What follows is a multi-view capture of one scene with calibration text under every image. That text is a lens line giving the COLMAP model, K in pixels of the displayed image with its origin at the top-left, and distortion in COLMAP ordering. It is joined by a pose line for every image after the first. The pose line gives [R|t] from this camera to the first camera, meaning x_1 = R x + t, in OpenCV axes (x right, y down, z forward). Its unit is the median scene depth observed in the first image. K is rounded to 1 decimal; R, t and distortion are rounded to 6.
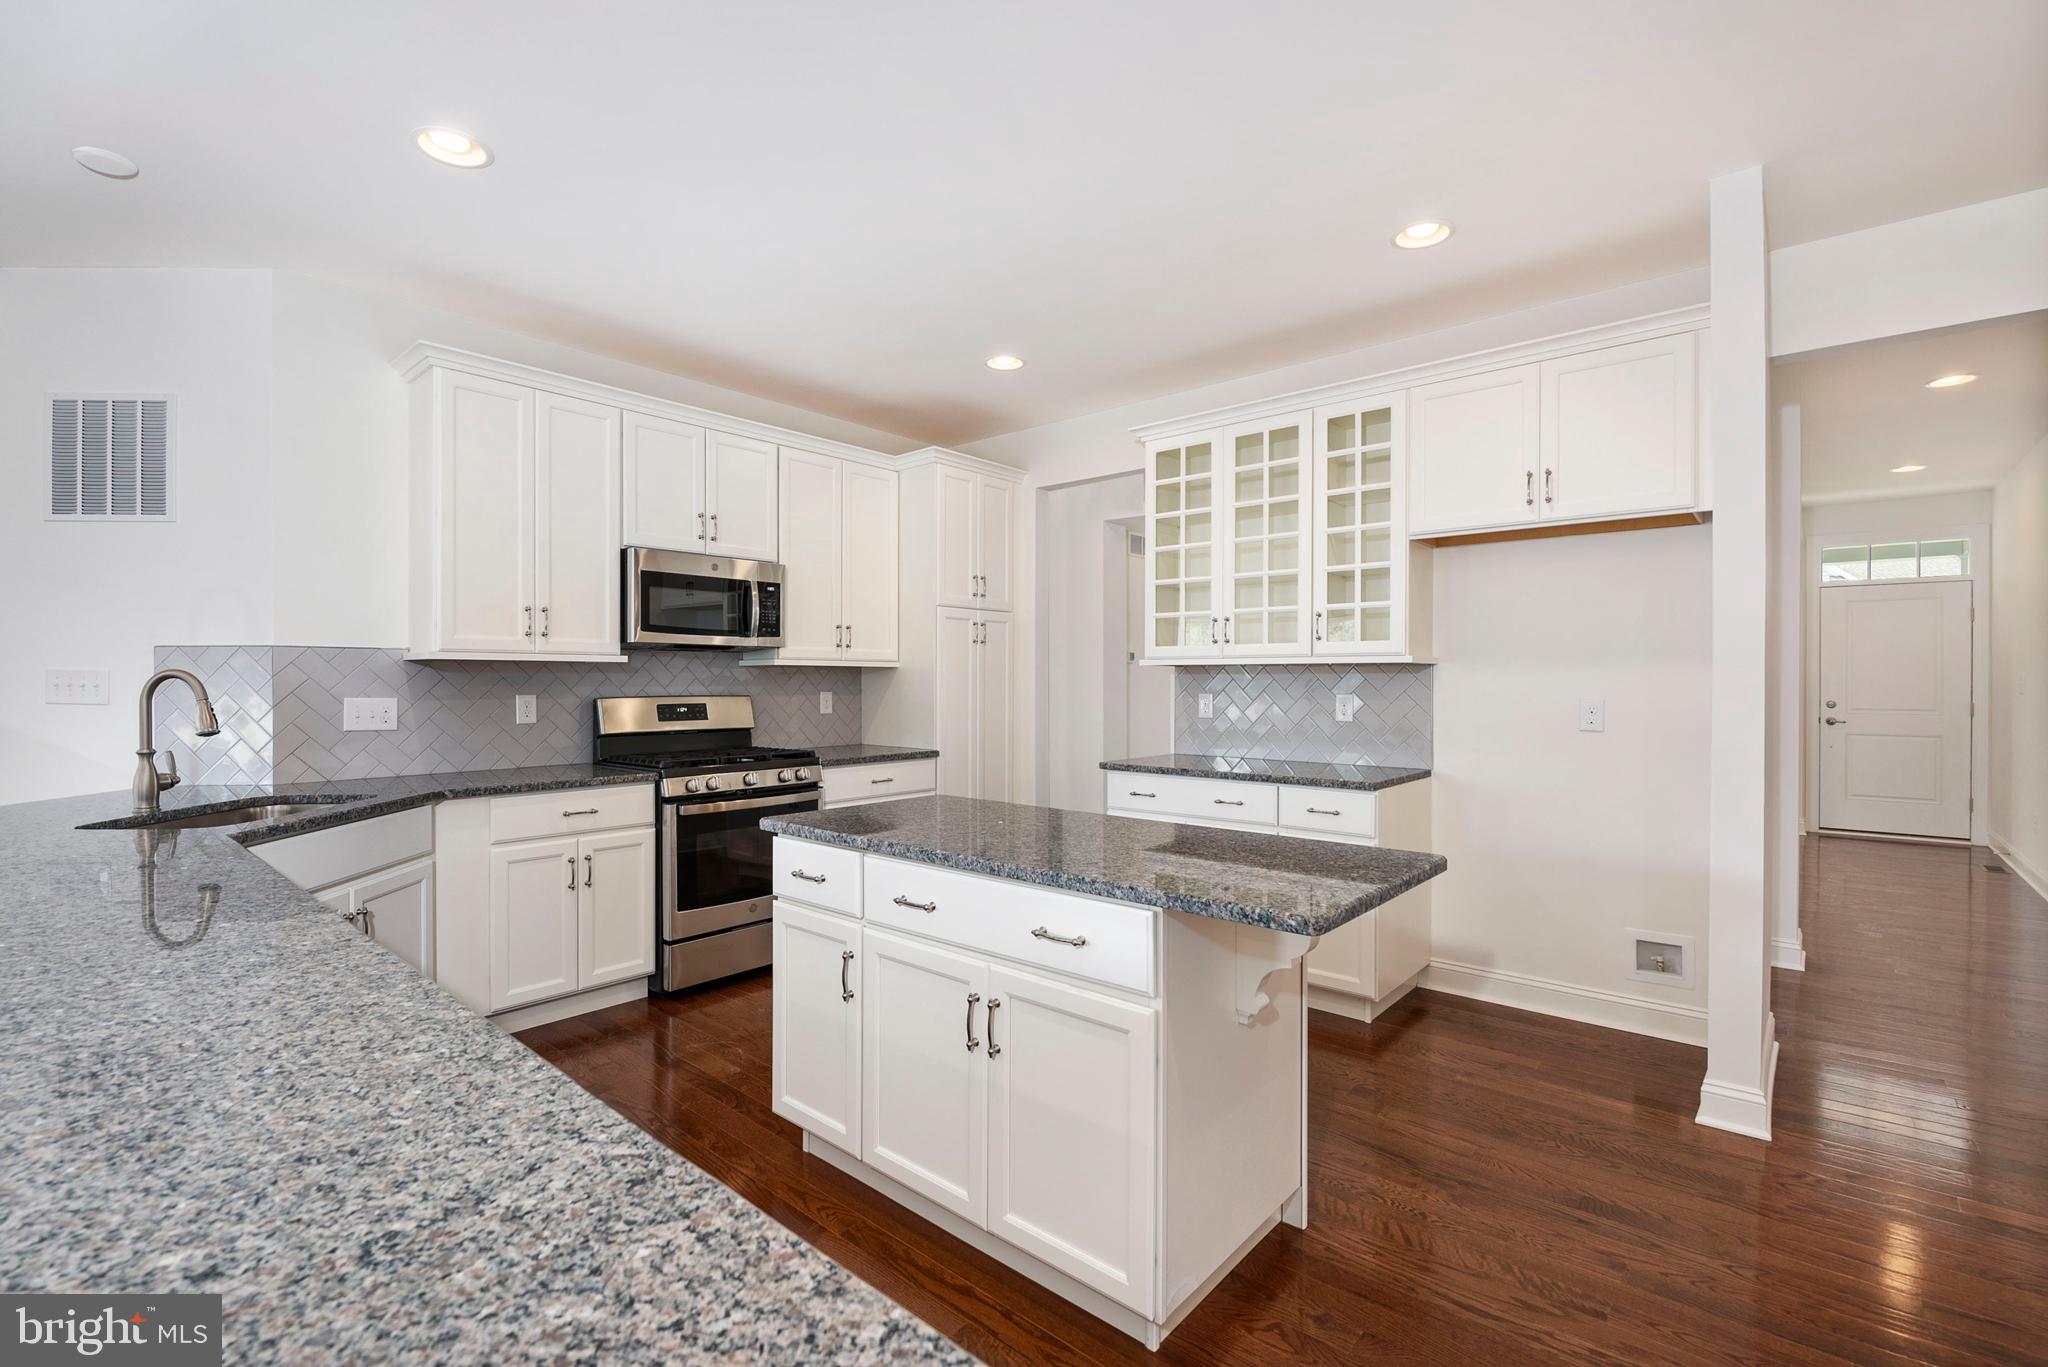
lens RADIAL K [[878.1, 0, 1013.8], [0, 878.1, 685.4], [0, 0, 1]] dist [-0.000434, -0.000132]
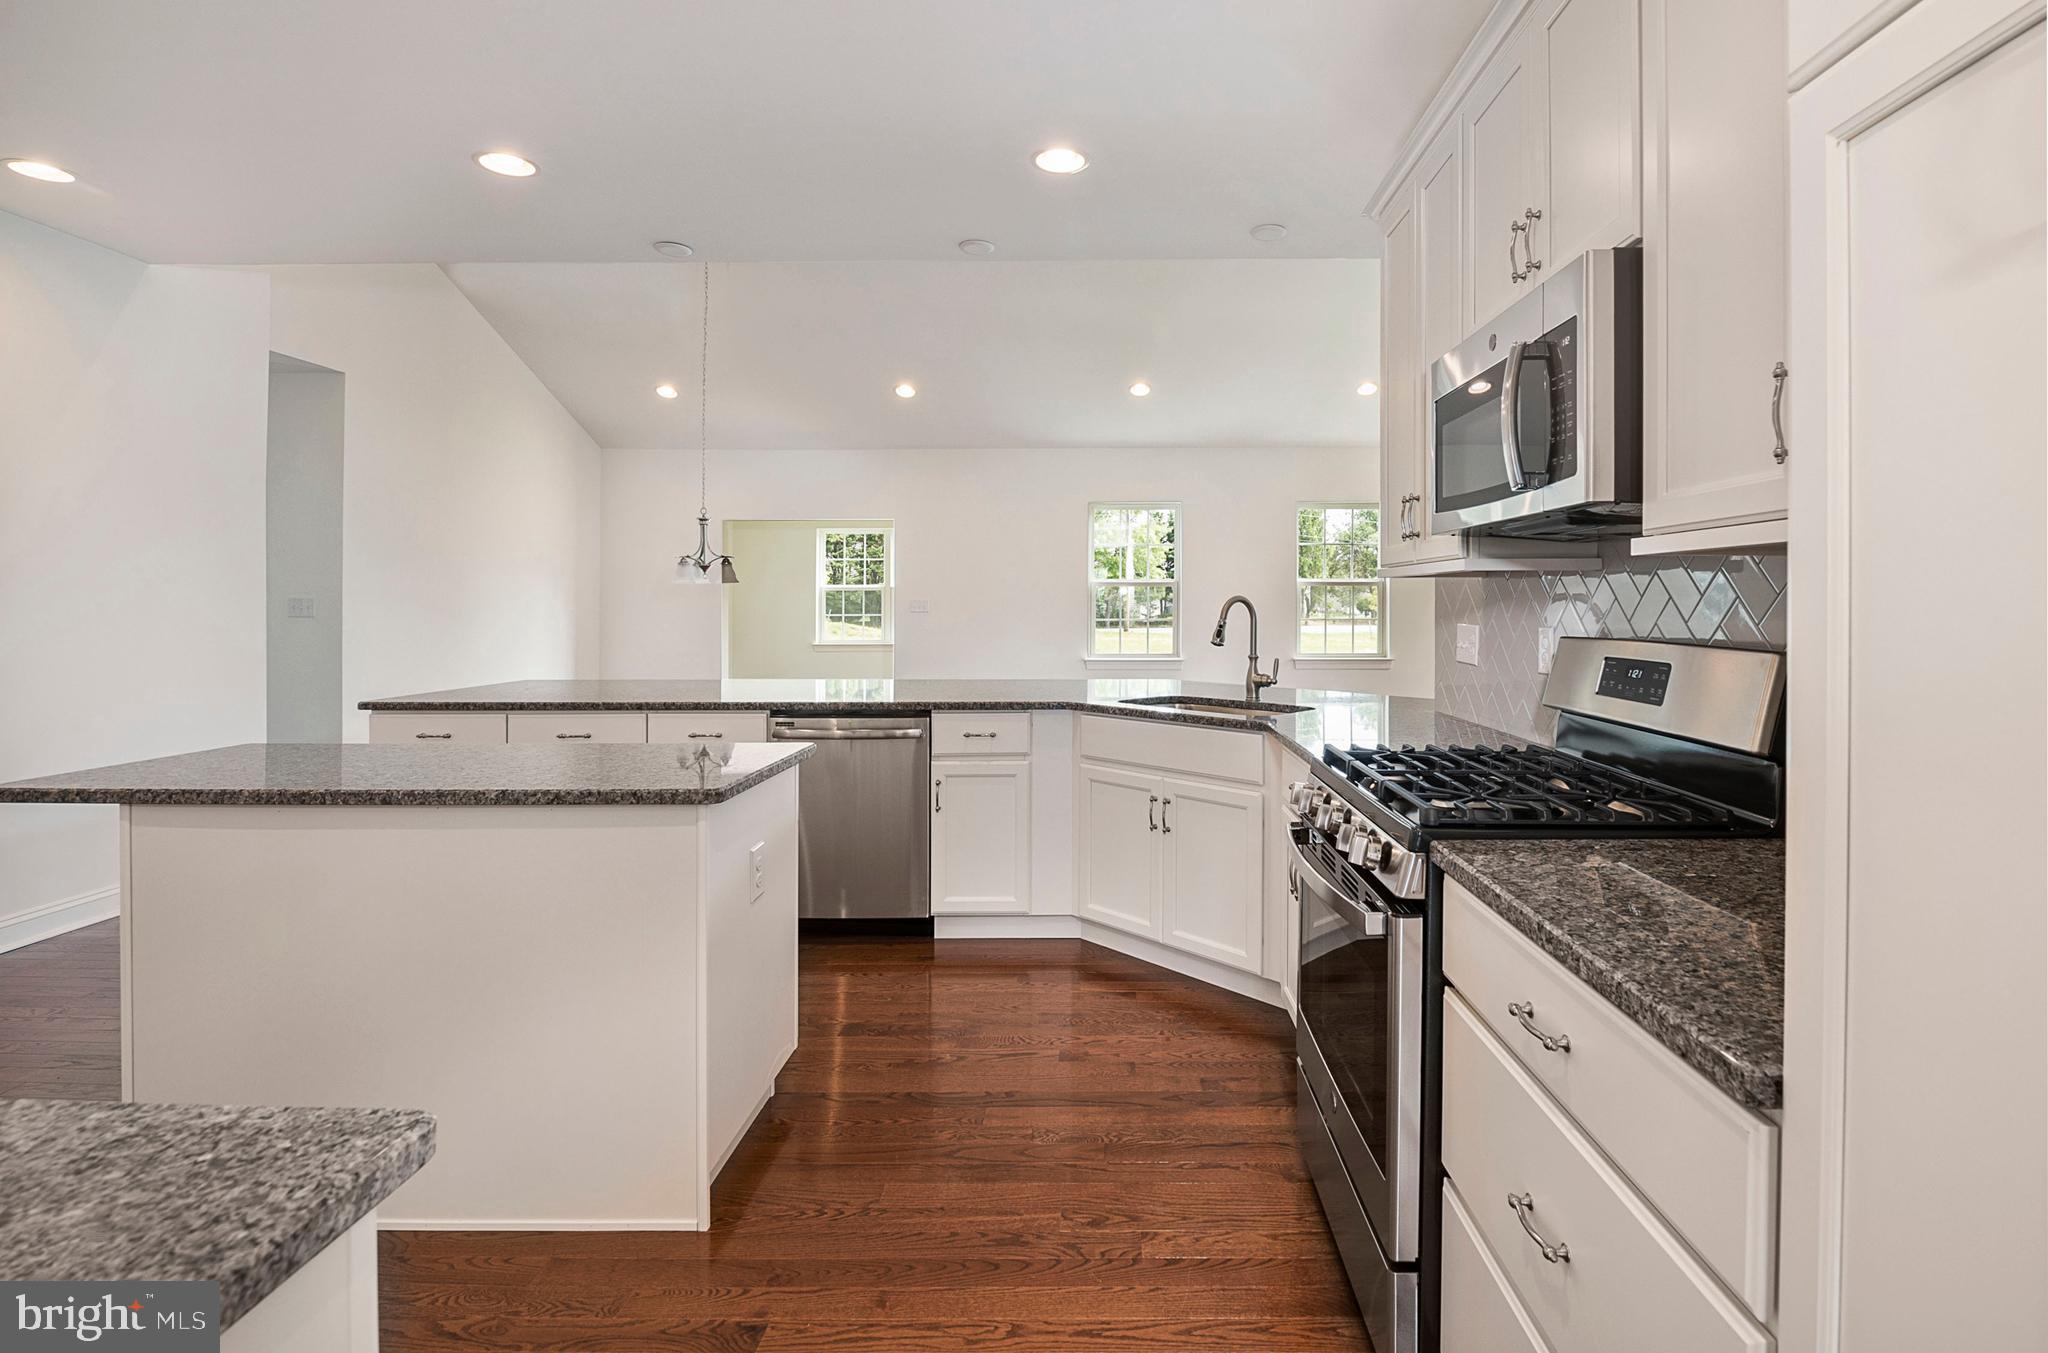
lens RADIAL K [[946.6, 0, 1031.1], [0, 946.6, 593.7], [0, 0, 1]] dist [-0.014641, -0.000014]
pose [[-0.771790, 0.001402, -0.635875, 0.139479], [0.006641, 0.999961, -0.005855, -0.010238], [0.635842, -0.008741, -0.771769, 1.285515]]
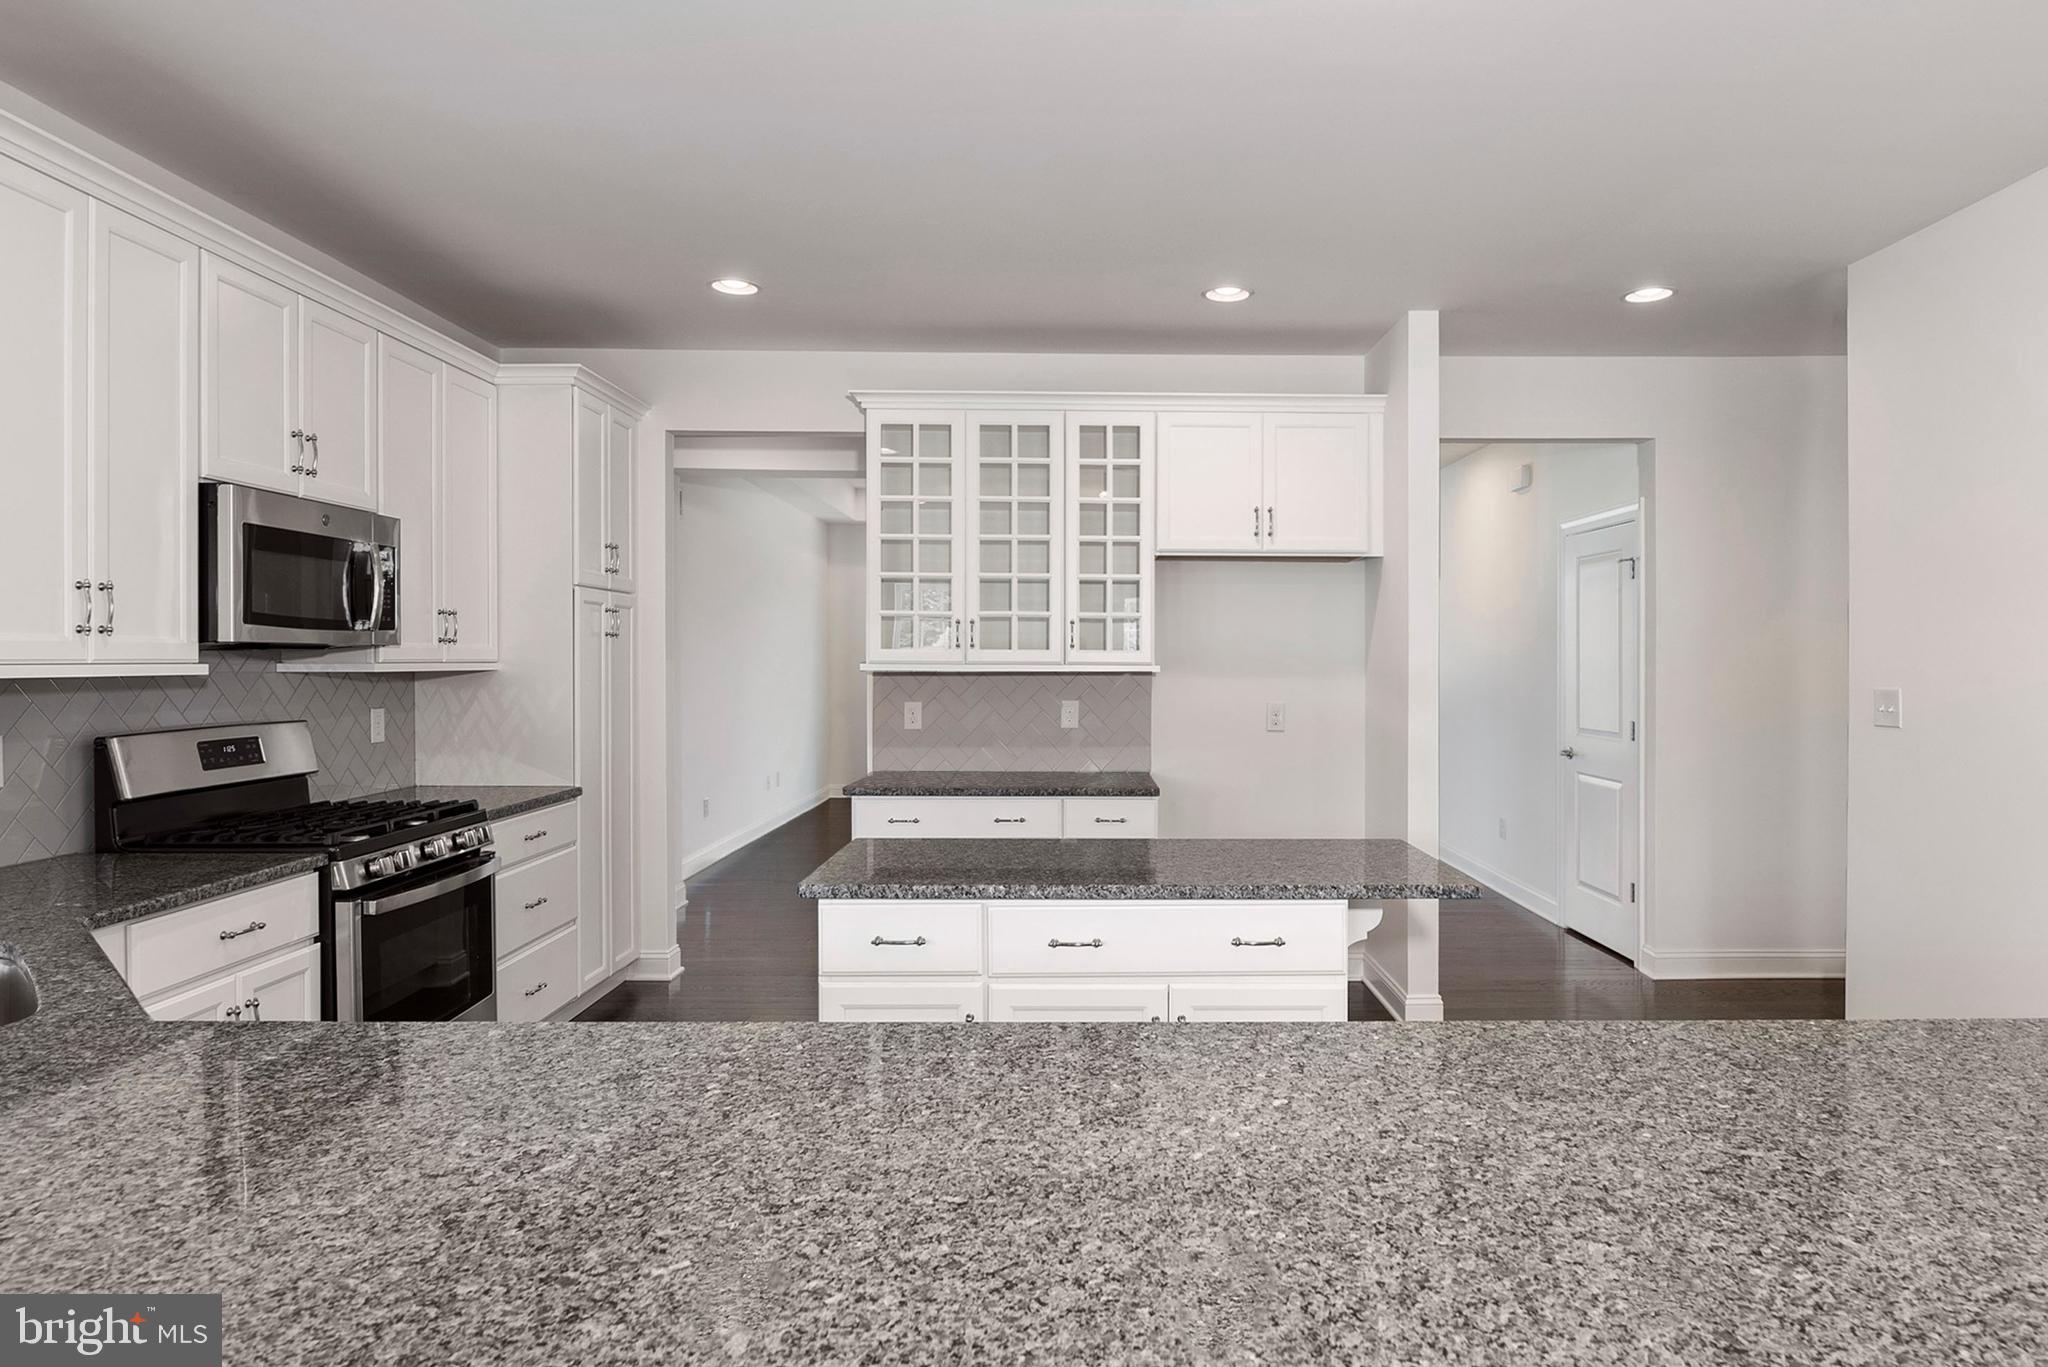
lens RADIAL K [[1189.1, 0, 1062.3], [0, 1189.1, 666.4], [0, 0, 1]] dist [-0.002330, -0.001124]
pose [[0.740269, -0.002704, 0.672306, -0.552885], [-0.000633, 0.999989, 0.004719, -0.036410], [-0.672311, -0.003918, 0.740259, 0.015445]]
